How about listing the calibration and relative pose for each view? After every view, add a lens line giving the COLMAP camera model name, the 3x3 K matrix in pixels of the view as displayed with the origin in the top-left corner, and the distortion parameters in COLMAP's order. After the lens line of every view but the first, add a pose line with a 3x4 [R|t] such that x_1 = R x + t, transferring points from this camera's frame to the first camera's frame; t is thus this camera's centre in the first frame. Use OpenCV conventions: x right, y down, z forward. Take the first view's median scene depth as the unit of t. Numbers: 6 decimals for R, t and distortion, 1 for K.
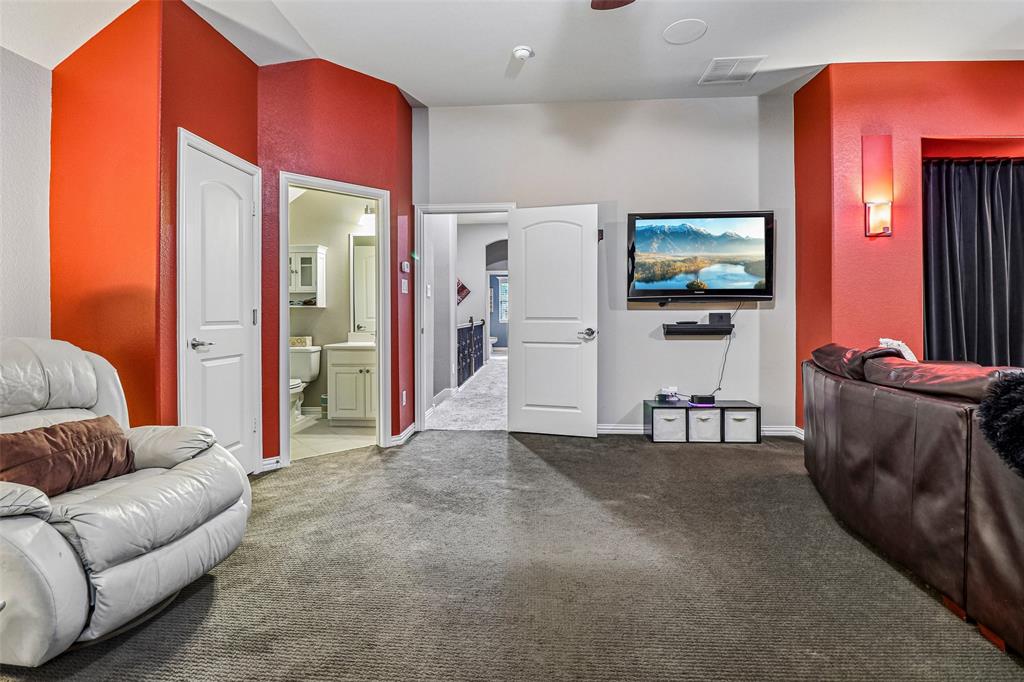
lens RADIAL K [[481.2, 0, 513.8], [0, 481.2, 323.0], [0, 0, 1]] dist [-0.000044, -0.000426]
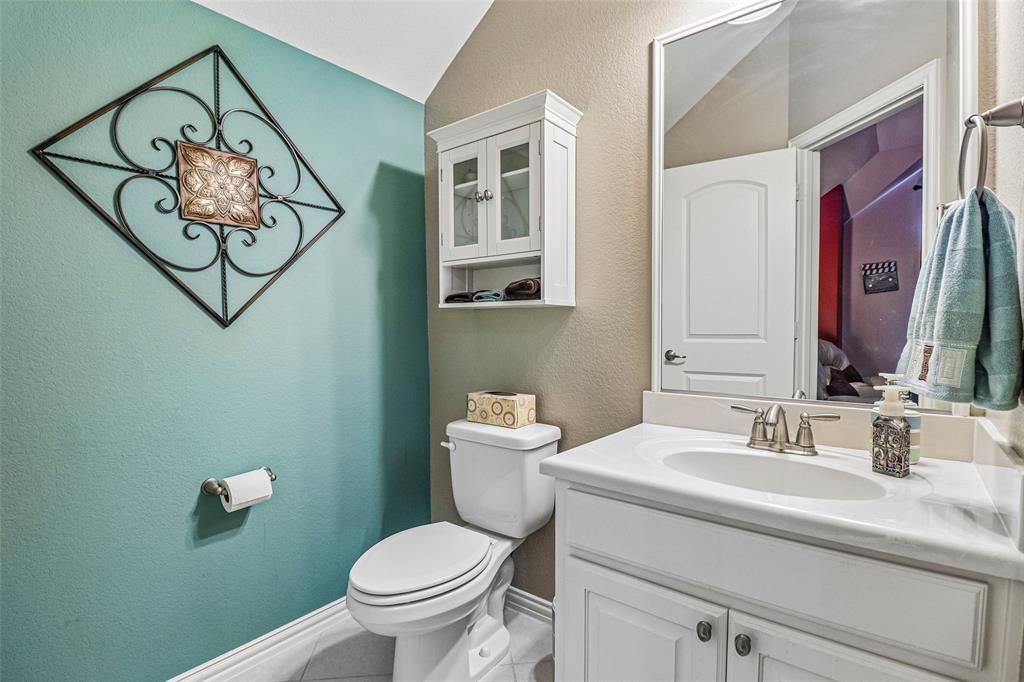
lens RADIAL K [[488.5, 0, 512.0], [0, 488.5, 341.0], [0, 0, 1]] dist [-0.000001, -0.000093]
pose [[0.827316, 0.015674, -0.561518, -0.251545], [-0.004519, 0.999764, 0.021248, -0.016152], [0.561719, -0.015041, 0.827191, 0.732021]]
